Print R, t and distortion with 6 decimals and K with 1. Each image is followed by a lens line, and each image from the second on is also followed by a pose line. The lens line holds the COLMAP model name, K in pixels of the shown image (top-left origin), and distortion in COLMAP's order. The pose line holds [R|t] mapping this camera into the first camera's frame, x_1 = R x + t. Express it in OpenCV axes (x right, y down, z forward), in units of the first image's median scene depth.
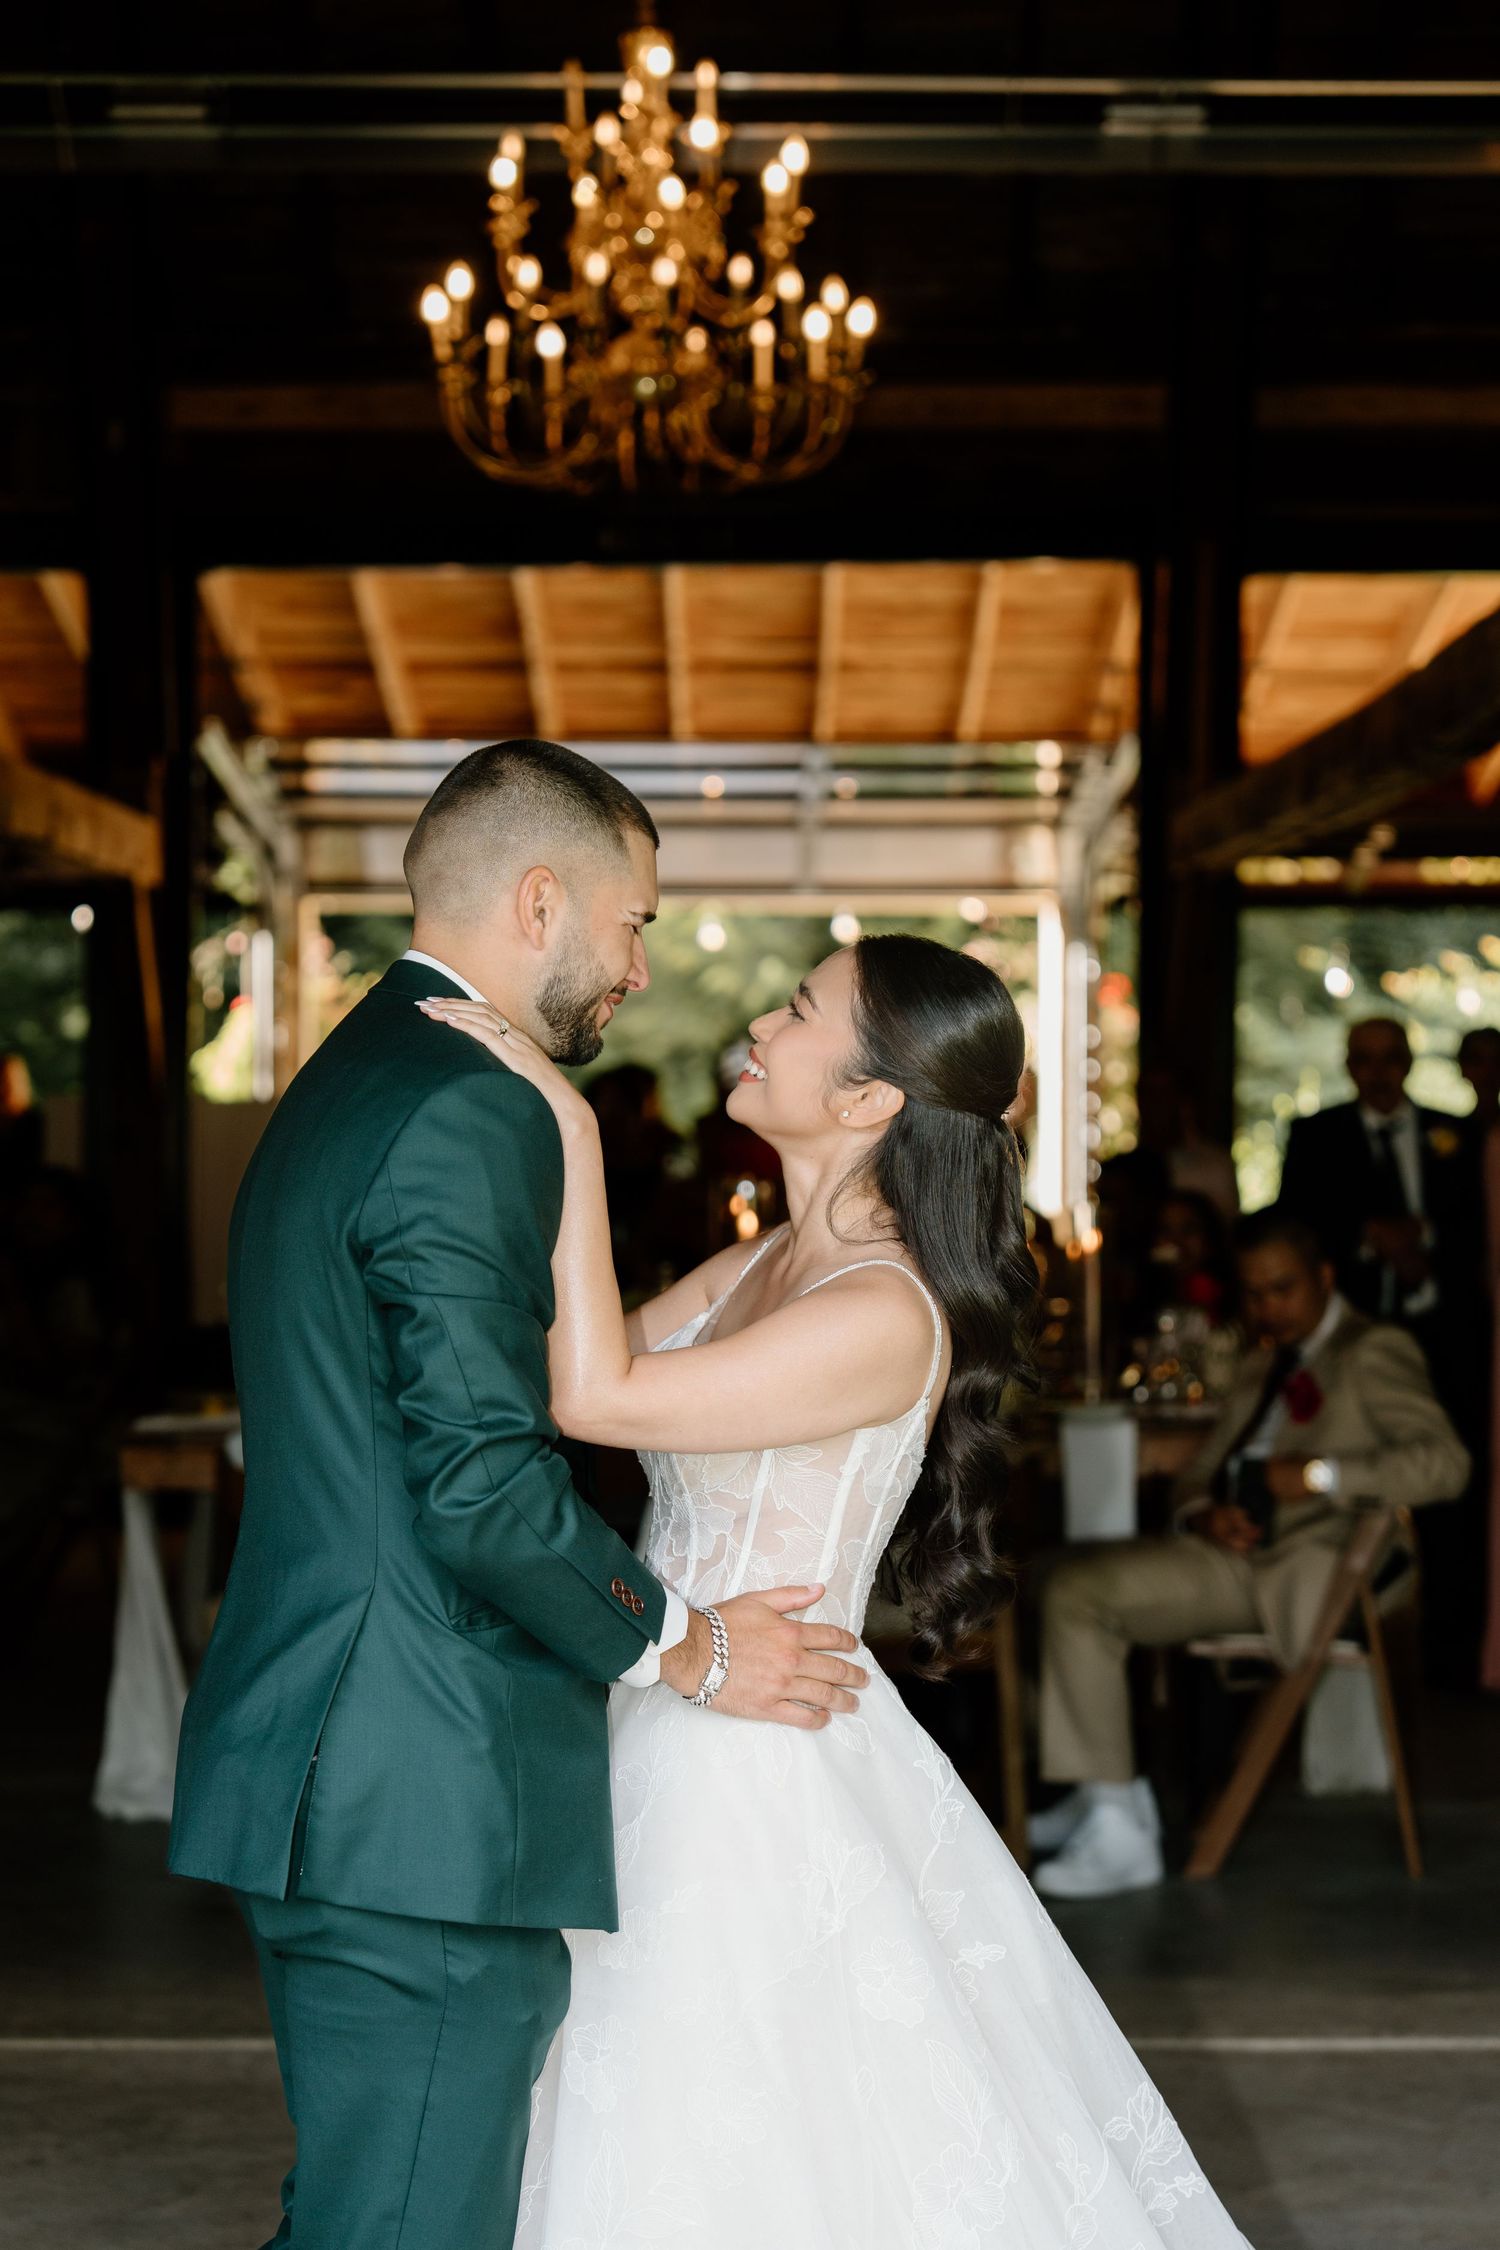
lens RADIAL K [[4273.4, 0, 750.0], [0, 4273.4, 1125.0], [0, 0, 1]] dist [-0.092057, 0.467558]
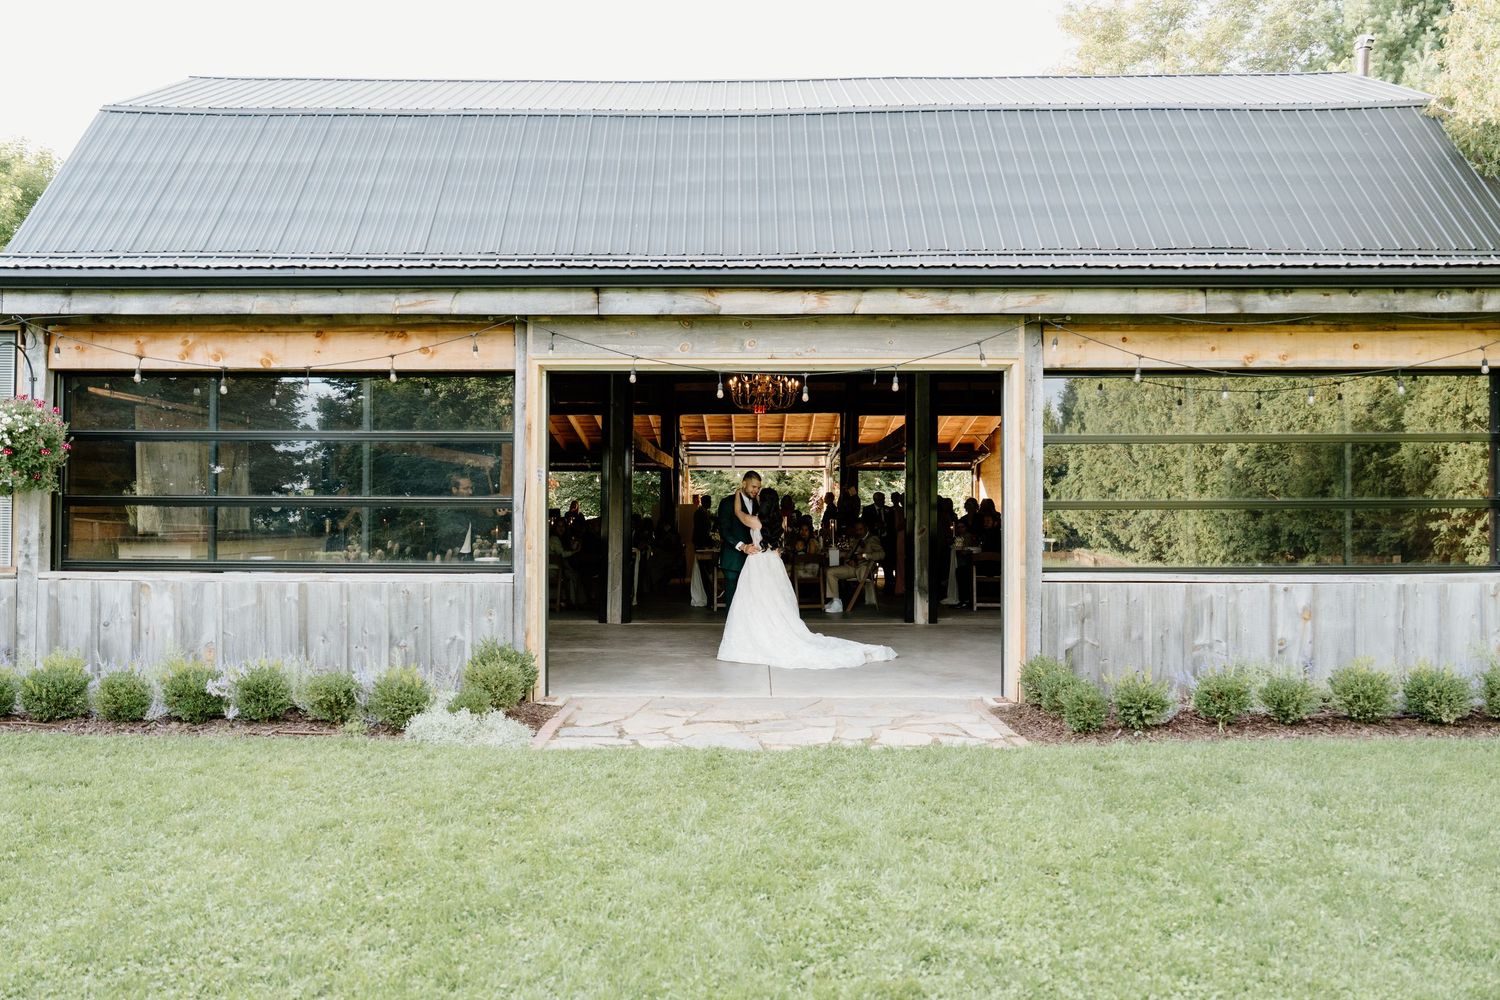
lens RADIAL K [[1042.2, 0, 750.0], [0, 1042.2, 500.0], [0, 0, 1]] dist [0.000219, -0.000011]
pose [[0.999996, -0.002286, 0.001516, -0.034212], [0.002308, 0.999888, -0.014799, 0.007222], [-0.001482, 0.014802, 0.999889, -0.415628]]
